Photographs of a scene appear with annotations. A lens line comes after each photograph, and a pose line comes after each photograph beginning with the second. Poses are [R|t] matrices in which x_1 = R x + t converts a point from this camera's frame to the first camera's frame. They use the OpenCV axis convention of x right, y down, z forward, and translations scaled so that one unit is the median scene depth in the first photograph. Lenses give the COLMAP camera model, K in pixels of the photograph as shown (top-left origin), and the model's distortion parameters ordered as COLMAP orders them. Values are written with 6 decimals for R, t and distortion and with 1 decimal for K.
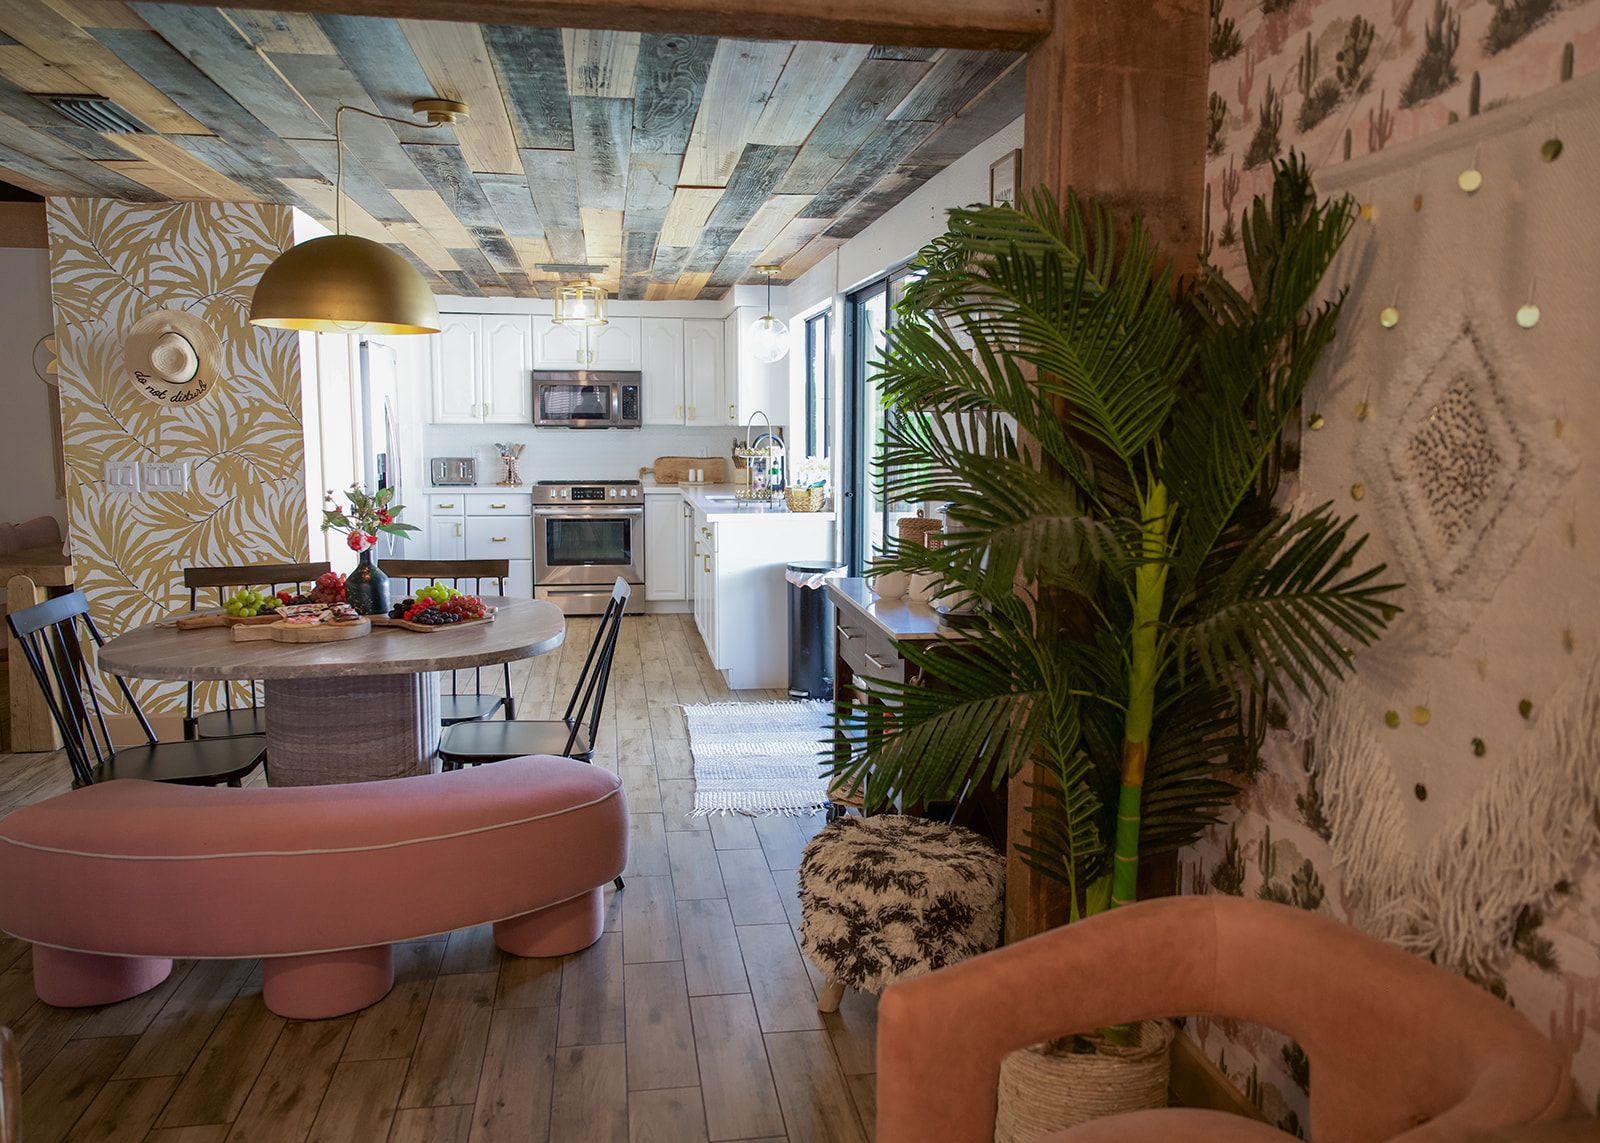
lens RADIAL K [[1245.1, 0, 800.0], [0, 1245.1, 571.5], [0, 0, 1]] dist [0.009524, 0.002064]
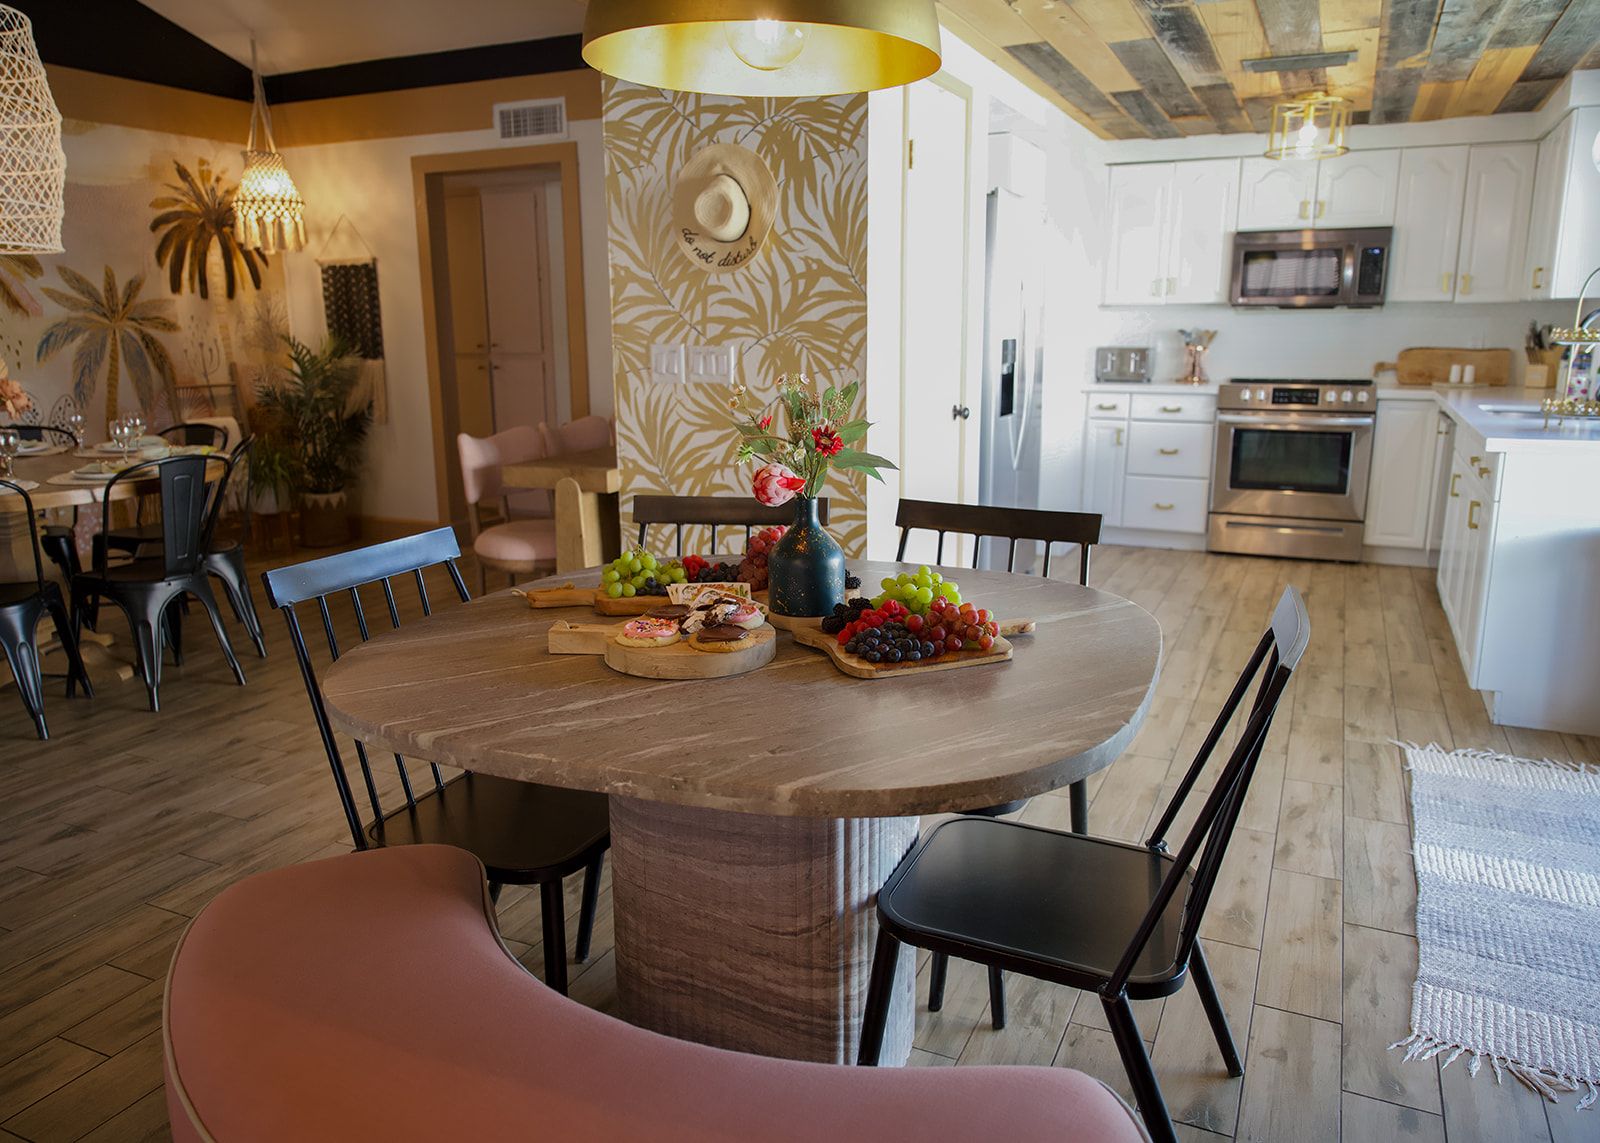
lens RADIAL K [[1137.2, 0, 800.0], [0, 1137.2, 571.5], [0, 0, 1]] dist [-0.000864, 0.000786]
pose [[0.830012, 0.112091, -0.546367, -0.042405], [-0.058130, 0.991647, 0.115137, -0.025971], [0.554709, -0.063805, 0.829595, 0.348706]]
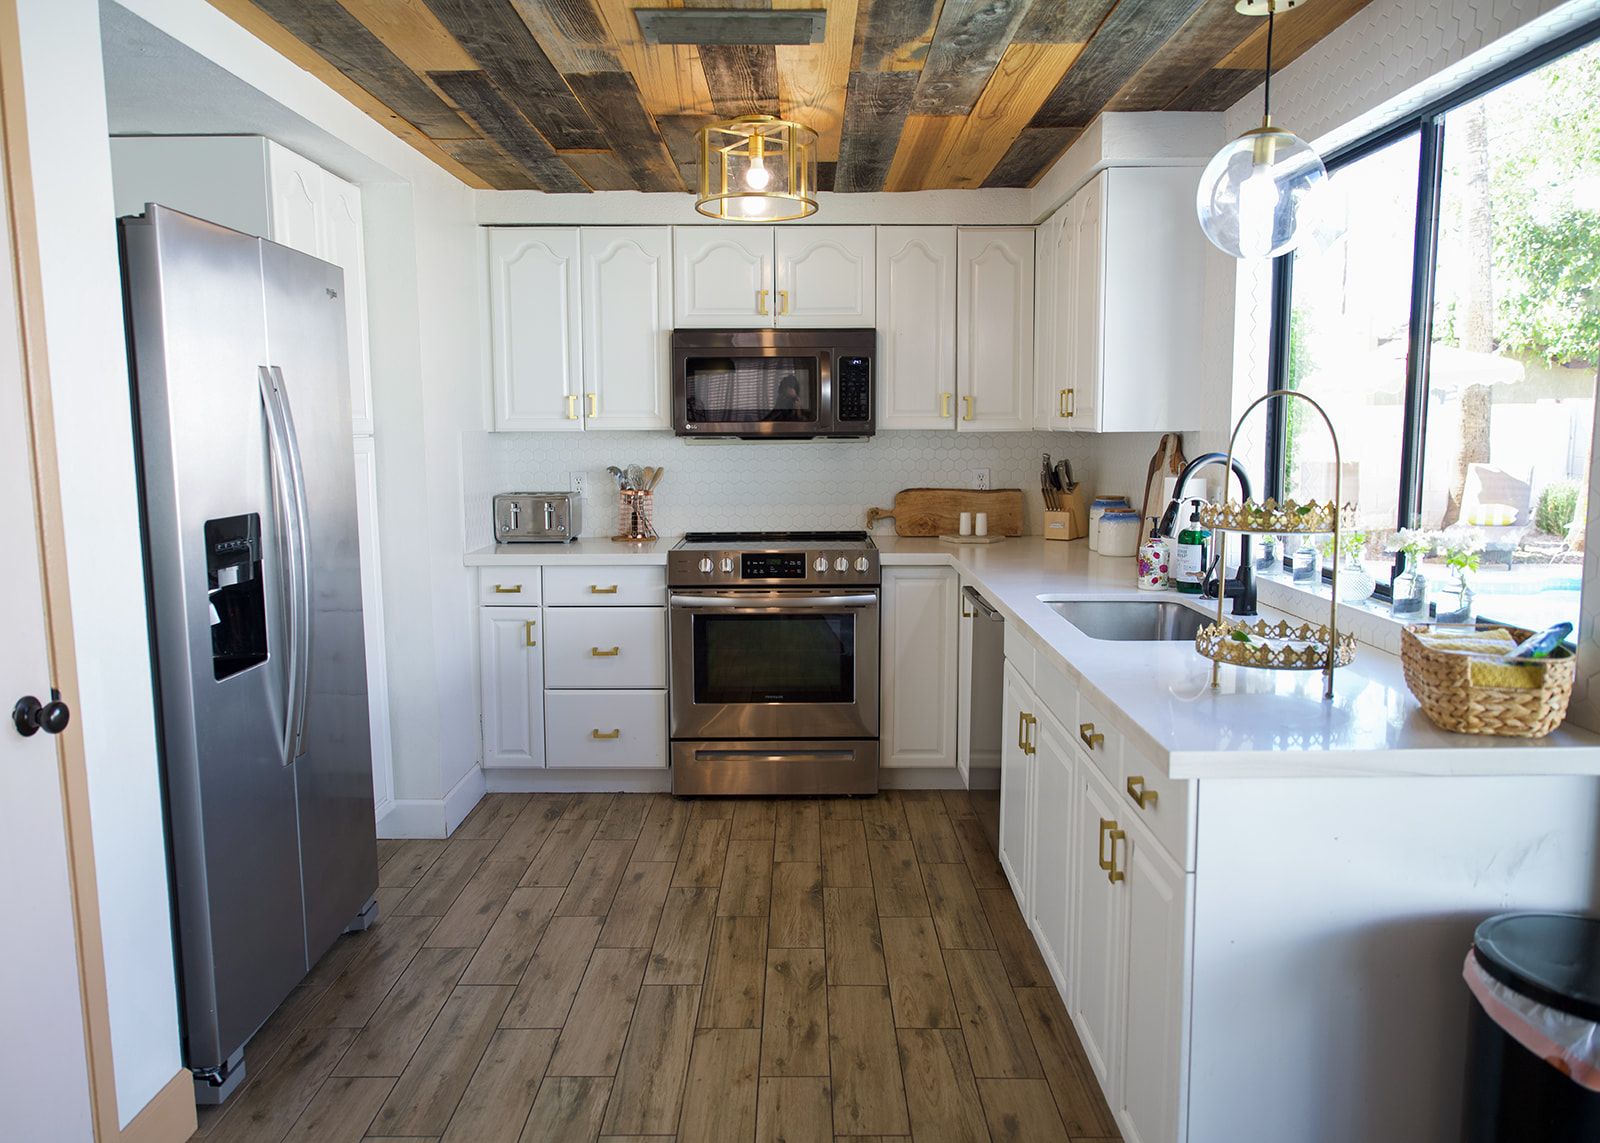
lens RADIAL K [[1137.2, 0, 800.0], [0, 1137.2, 571.5], [0, 0, 1]] dist [-0.000864, 0.000786]
pose [[0.988059, 0.011136, -0.153675, -0.115847], [-0.009701, 0.999902, 0.010084, -0.086644], [0.153772, -0.008472, 0.988070, 0.716336]]
